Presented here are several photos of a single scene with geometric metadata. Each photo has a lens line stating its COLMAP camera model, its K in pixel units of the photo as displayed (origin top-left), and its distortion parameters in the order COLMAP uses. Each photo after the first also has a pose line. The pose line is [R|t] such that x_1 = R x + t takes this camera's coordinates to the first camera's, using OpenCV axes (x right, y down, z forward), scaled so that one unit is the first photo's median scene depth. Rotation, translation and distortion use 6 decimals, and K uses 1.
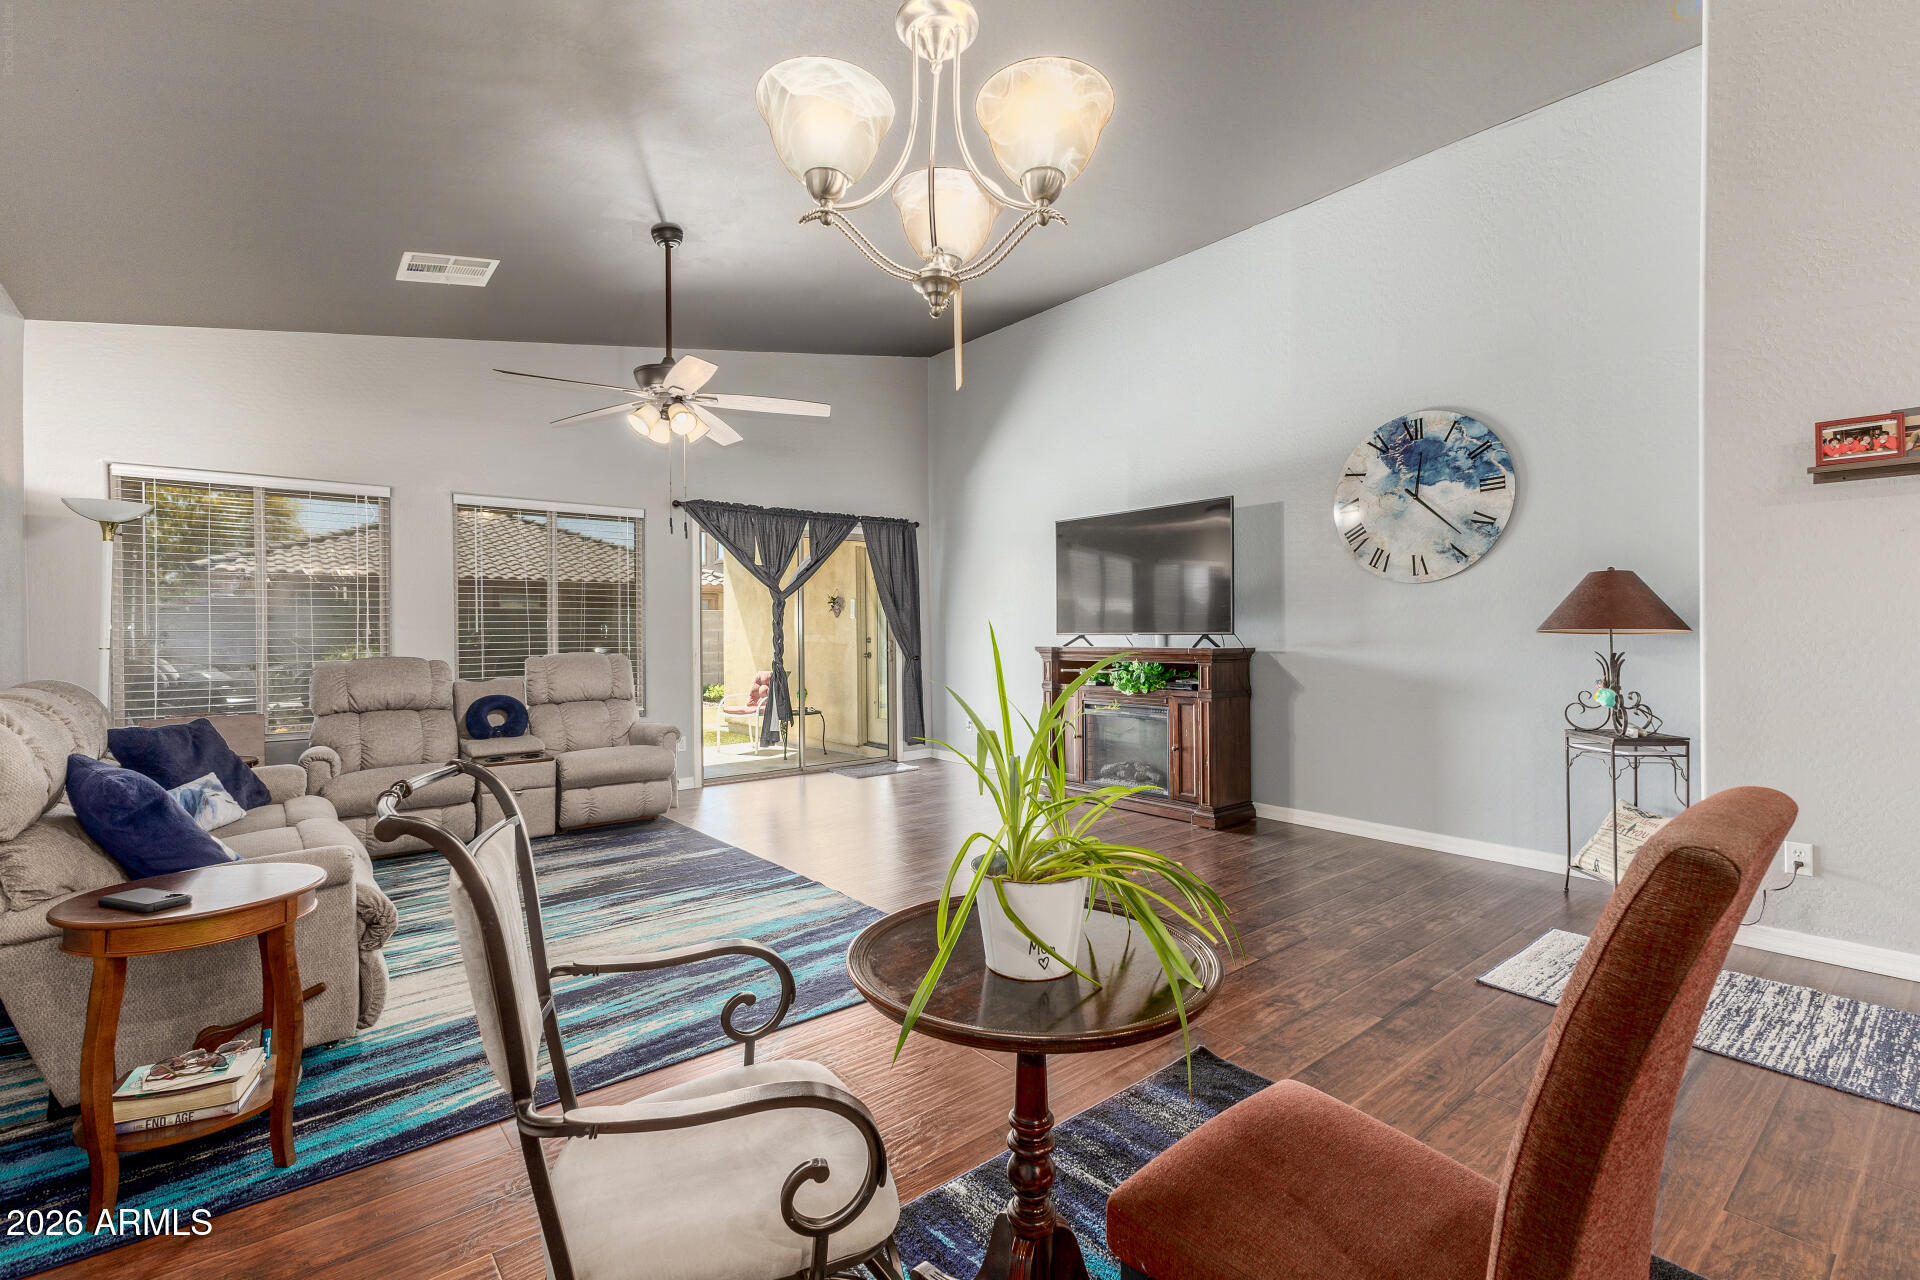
lens RADIAL K [[850.9, 0, 960.9], [0, 850.9, 647.5], [0, 0, 1]] dist [0.016776, 0.000632]
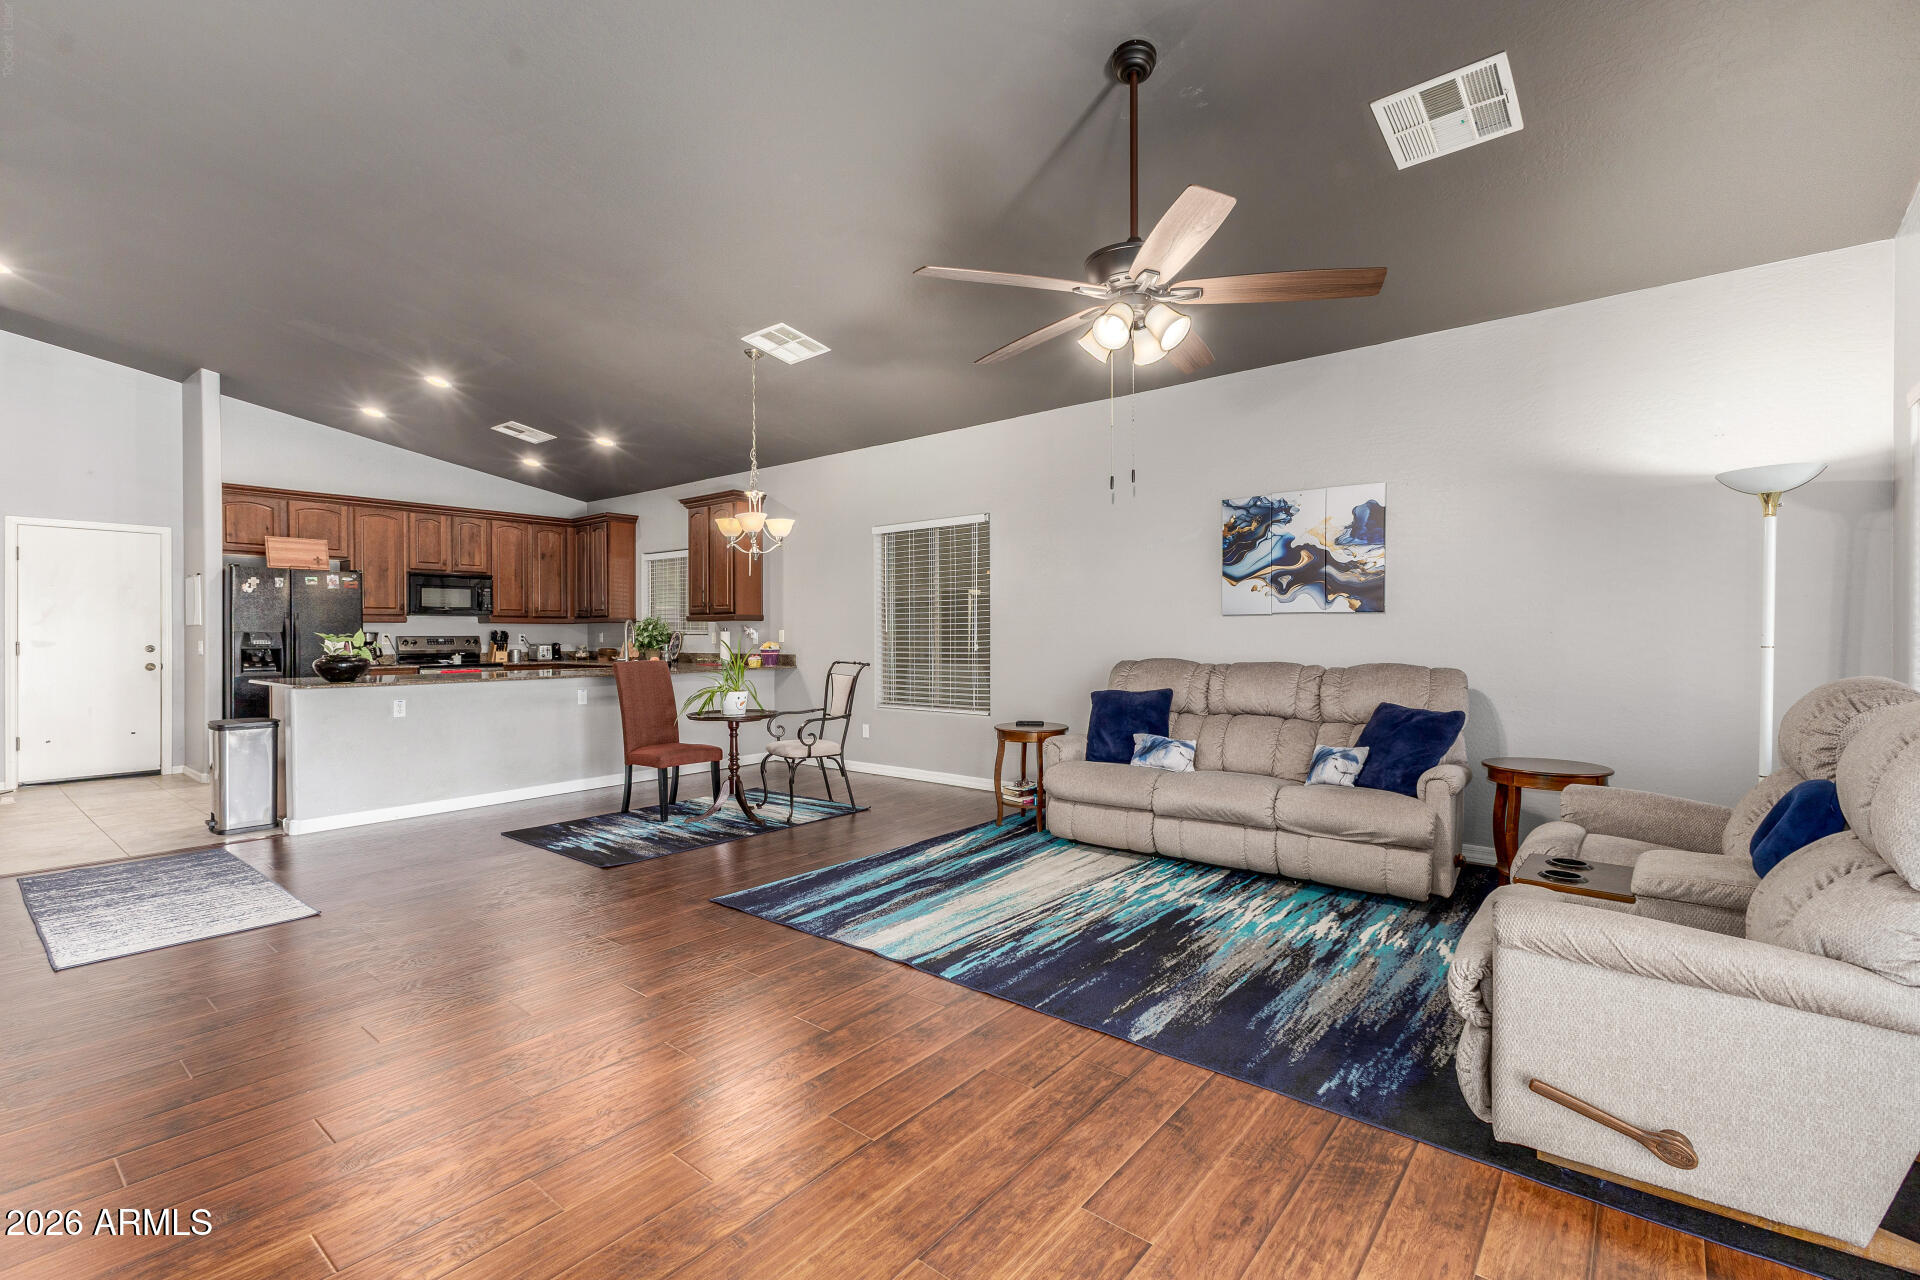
lens RADIAL K [[850.9, 0, 957.9], [0, 850.9, 635.8], [0, 0, 1]] dist [0.016776, 0.000632]
pose [[-0.981606, 0.010827, -0.190609, -0.065054], [0.005628, 0.999598, 0.027800, -0.036152], [0.190833, 0.026216, -0.981272, 1.632915]]
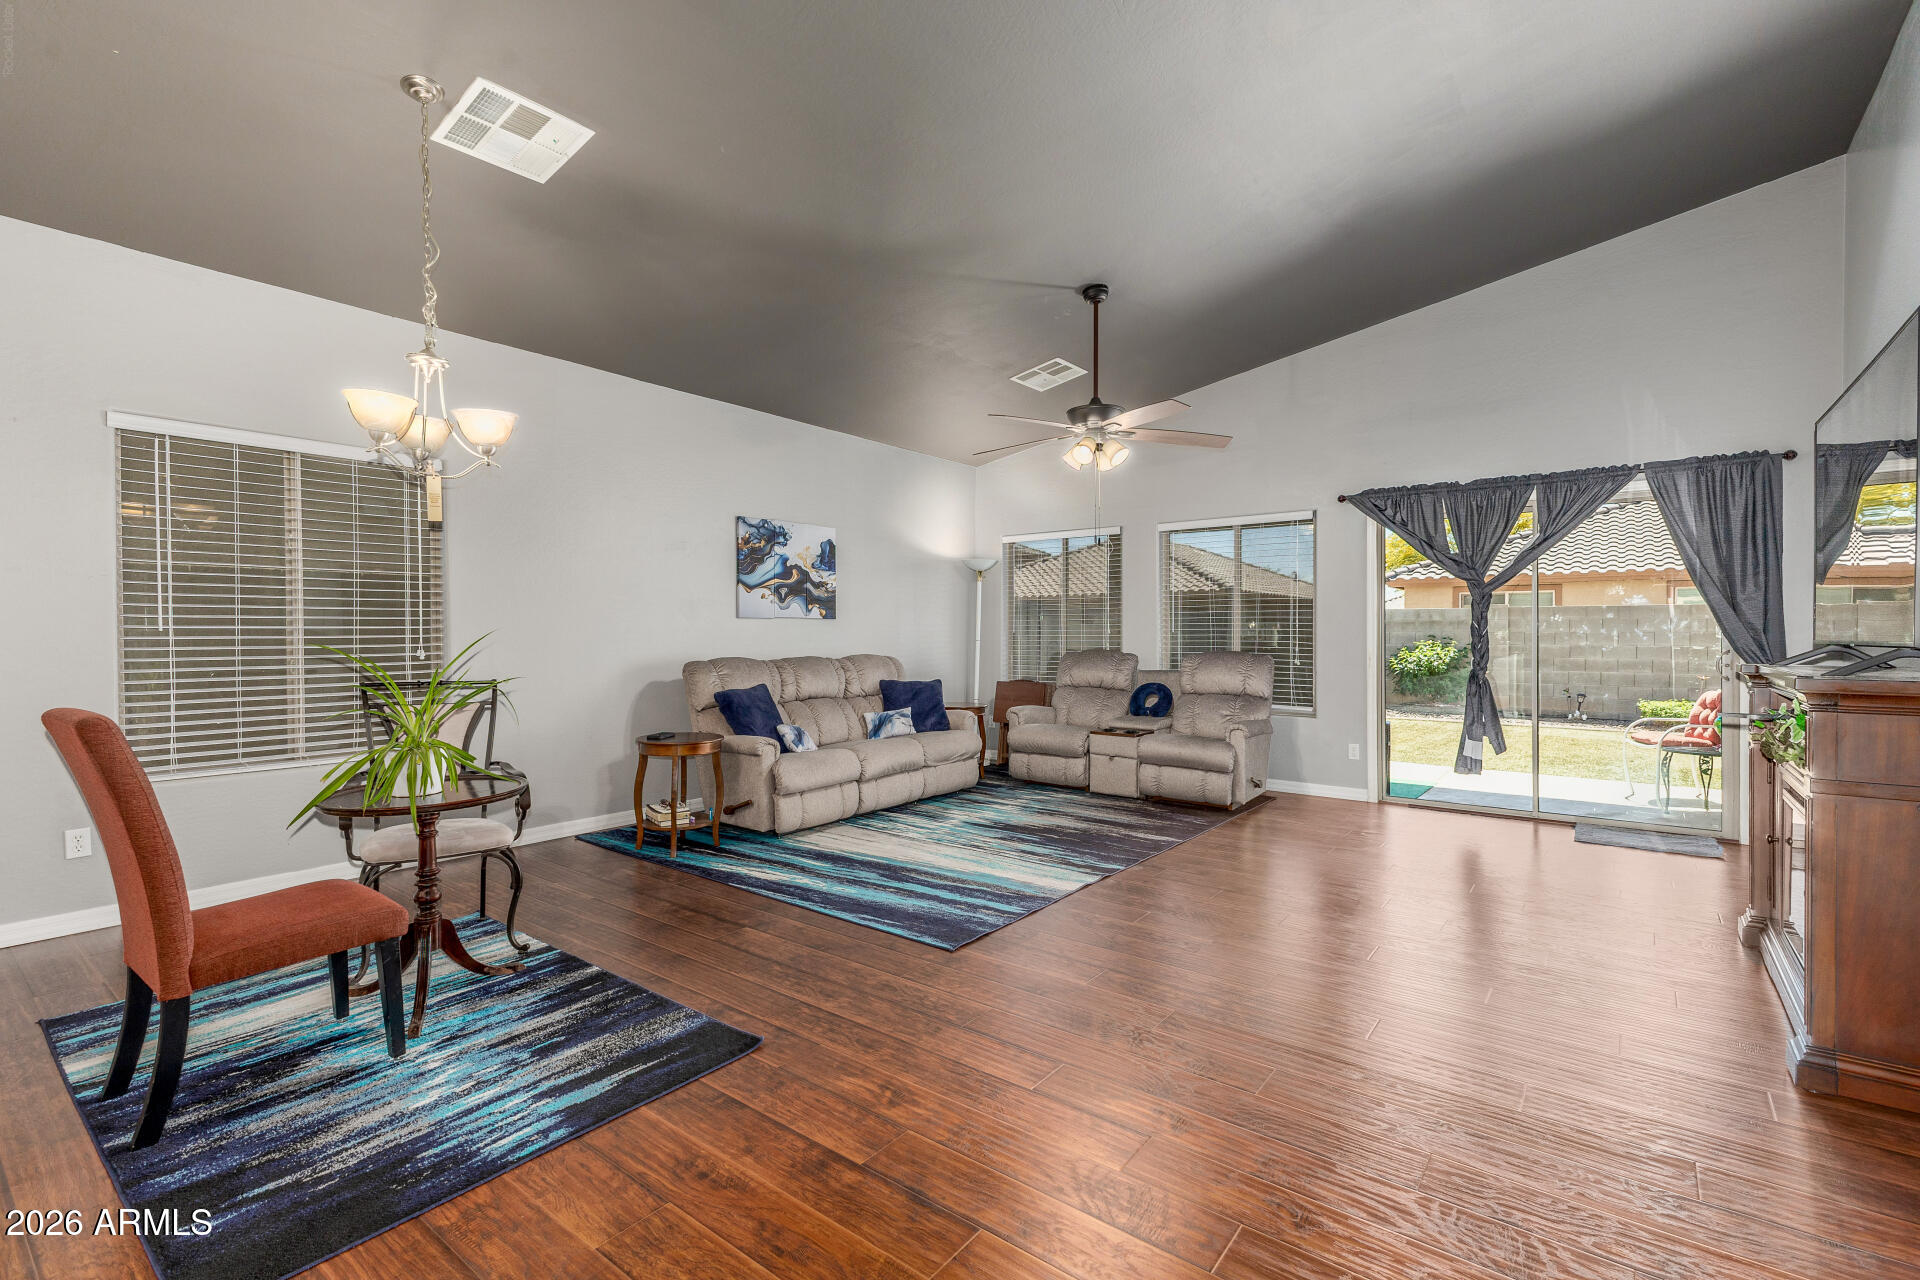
lens RADIAL K [[850.9, 0, 960.6], [0, 850.9, 631.5], [0, 0, 1]] dist [0.016776, 0.000632]
pose [[0.216533, 0.002862, -0.976271, 0.746477], [-0.021979, 0.999757, -0.001944, -0.012944], [0.976028, 0.021878, 0.216543, 0.558884]]
